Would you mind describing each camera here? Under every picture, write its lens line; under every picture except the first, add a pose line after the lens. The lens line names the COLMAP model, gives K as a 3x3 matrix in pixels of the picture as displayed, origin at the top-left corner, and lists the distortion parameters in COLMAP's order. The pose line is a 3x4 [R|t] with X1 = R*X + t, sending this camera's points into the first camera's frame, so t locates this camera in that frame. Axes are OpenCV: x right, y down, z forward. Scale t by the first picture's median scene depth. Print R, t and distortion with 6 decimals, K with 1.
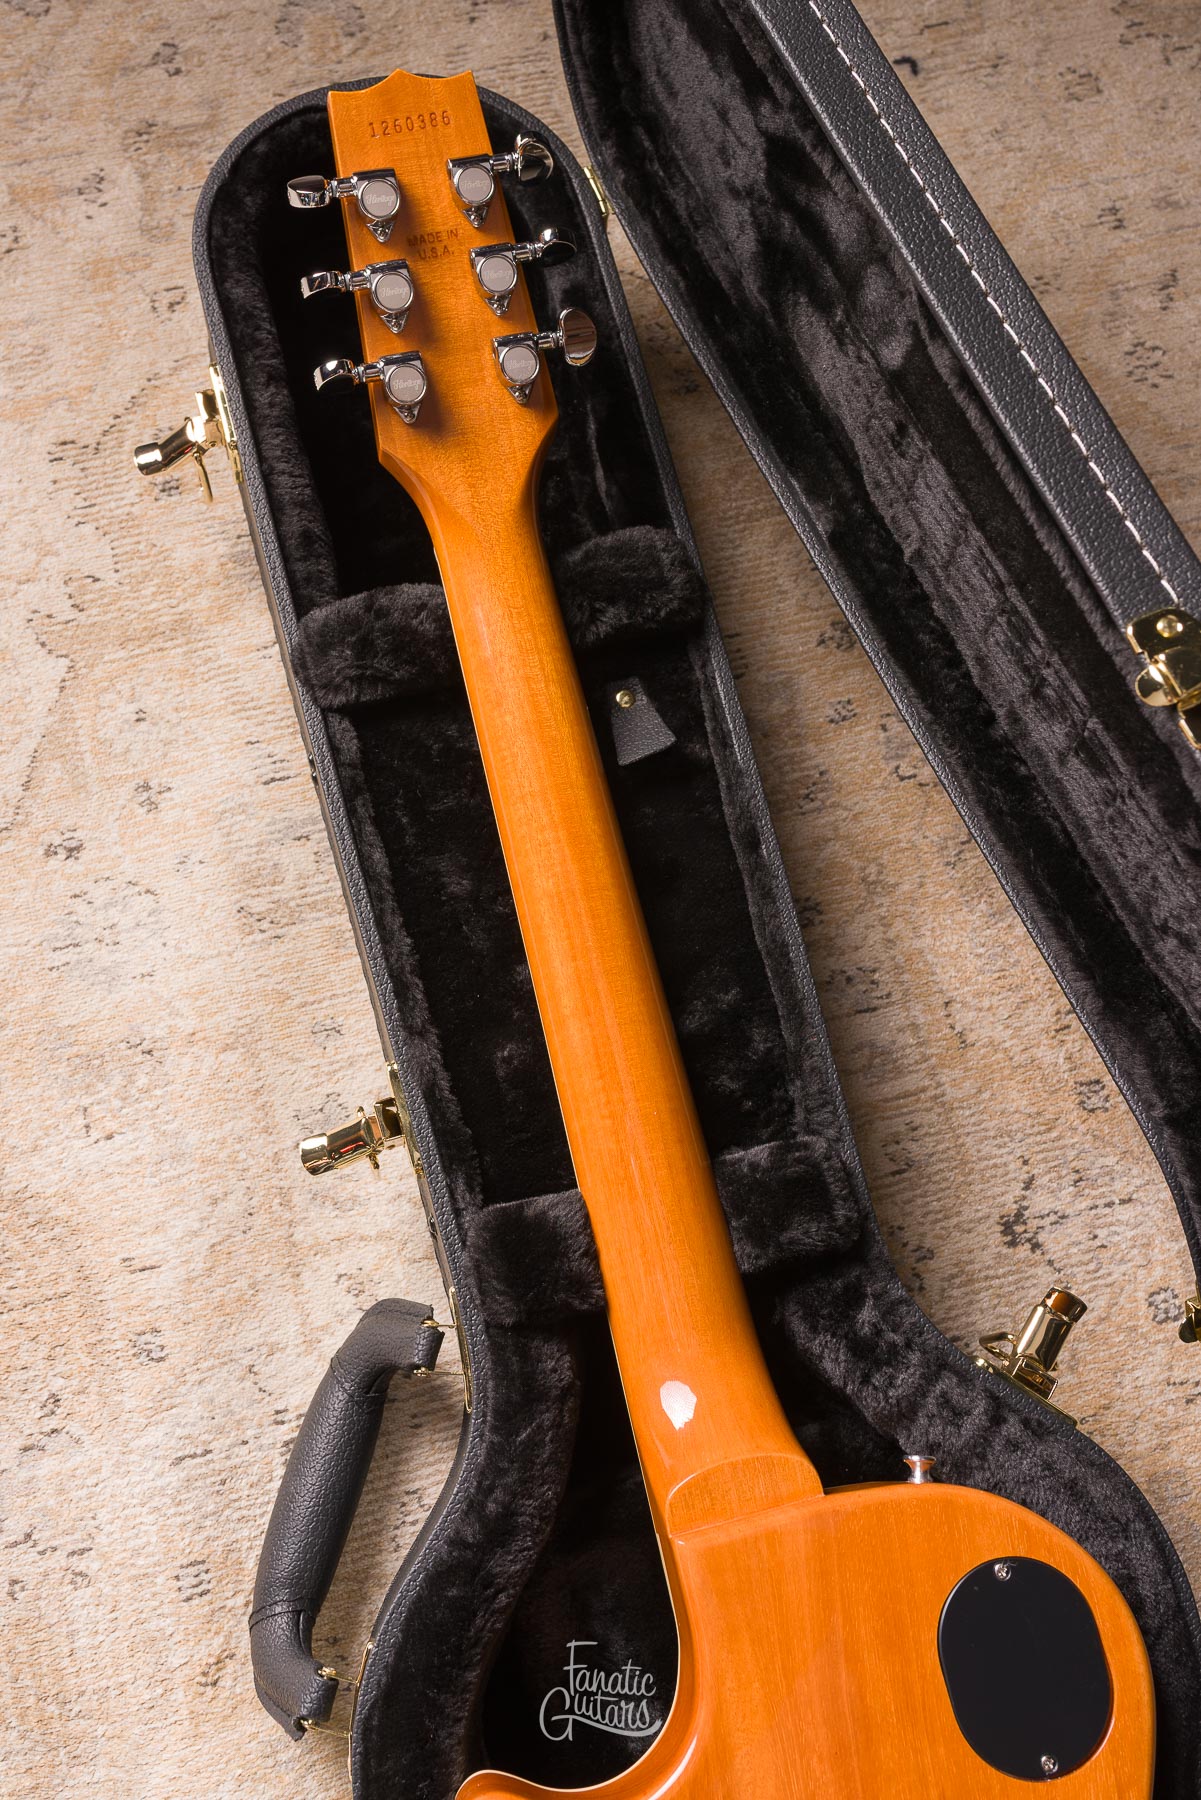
lens RADIAL K [[1863.2, 0, 557.9], [0, 1863.2, 833.3], [0, 0, 1]] dist [-0.001587, 0.002289]
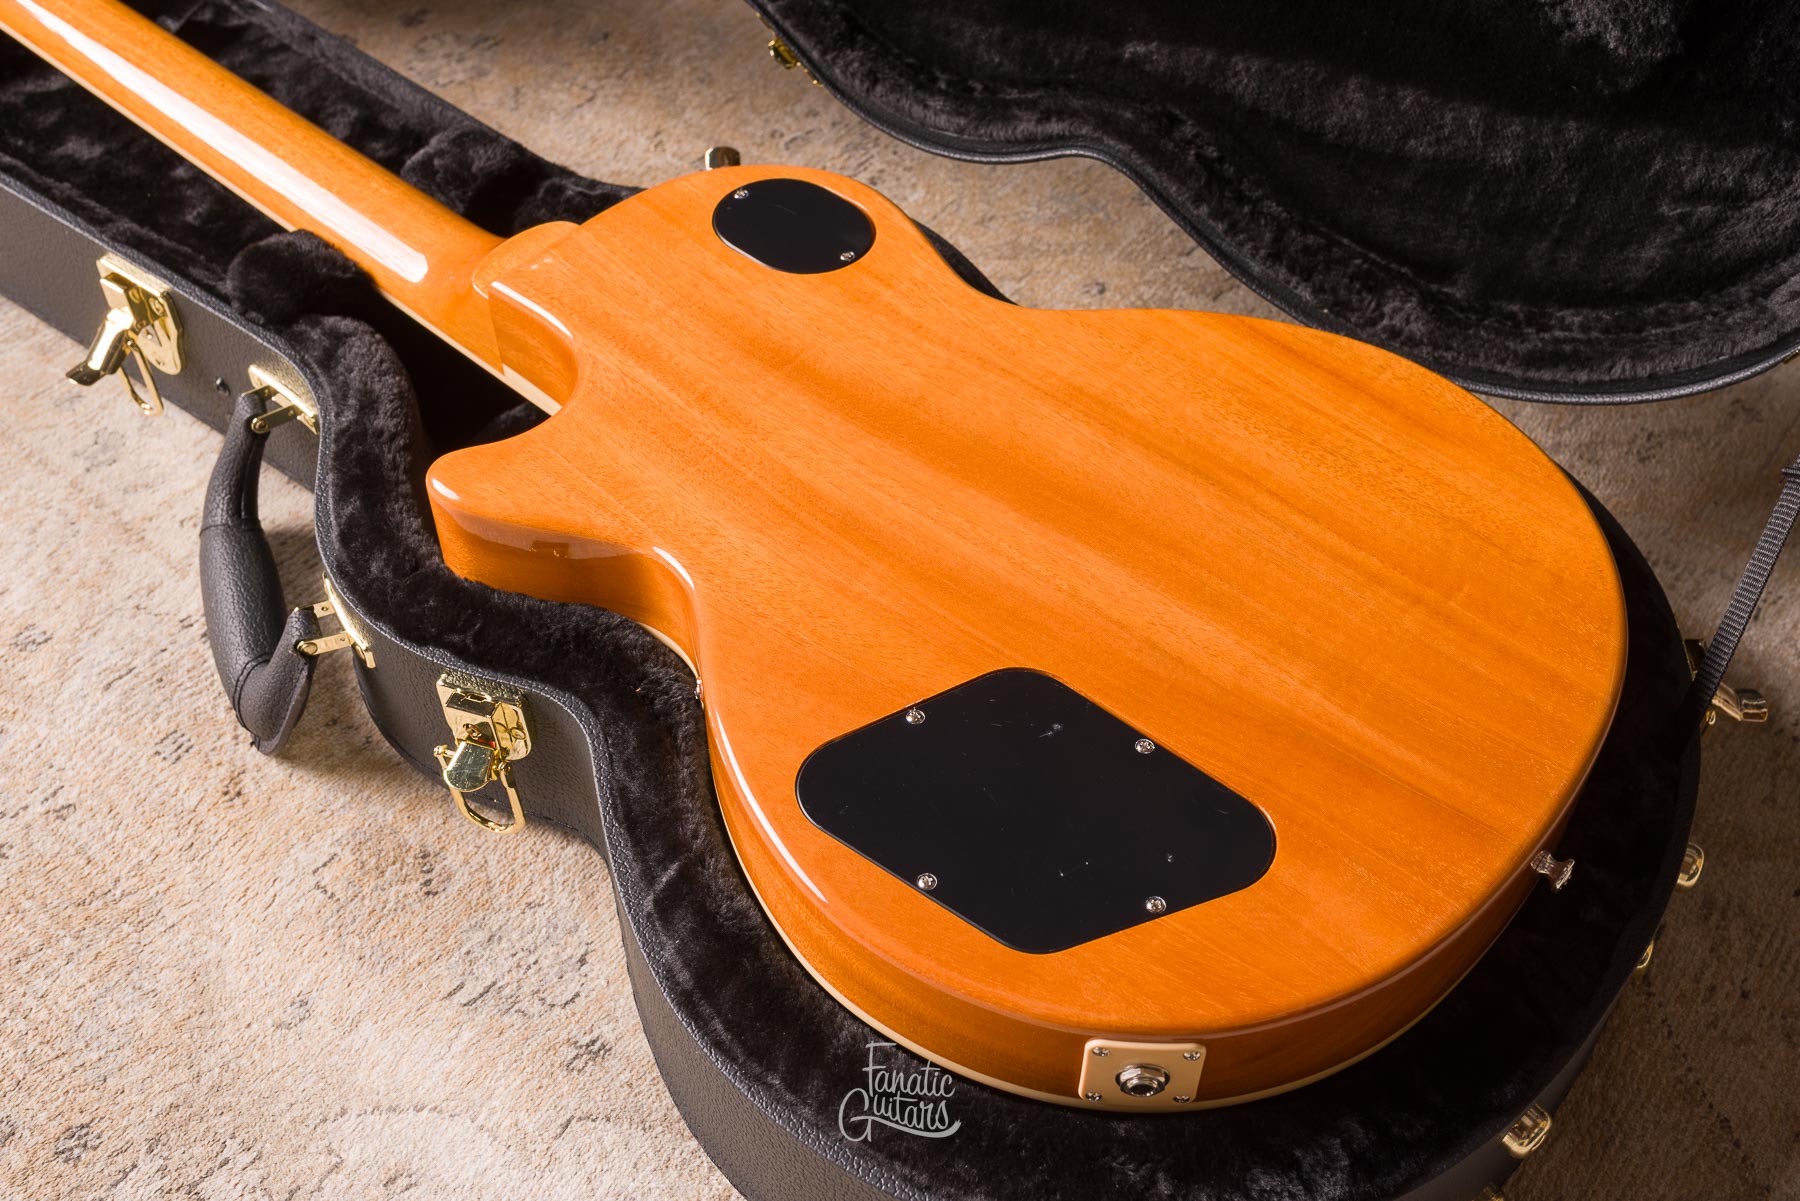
lens RADIAL K [[1926.6, 0, 996.3], [0, 1926.6, 598.5], [0, 0, 1]] dist [-0.002527, -0.001154]
pose [[0.778513, -0.490198, 0.391948, -0.196228], [0.600276, 0.763894, -0.236927, 0.765964], [-0.183265, 0.419727, 0.888956, -0.031869]]
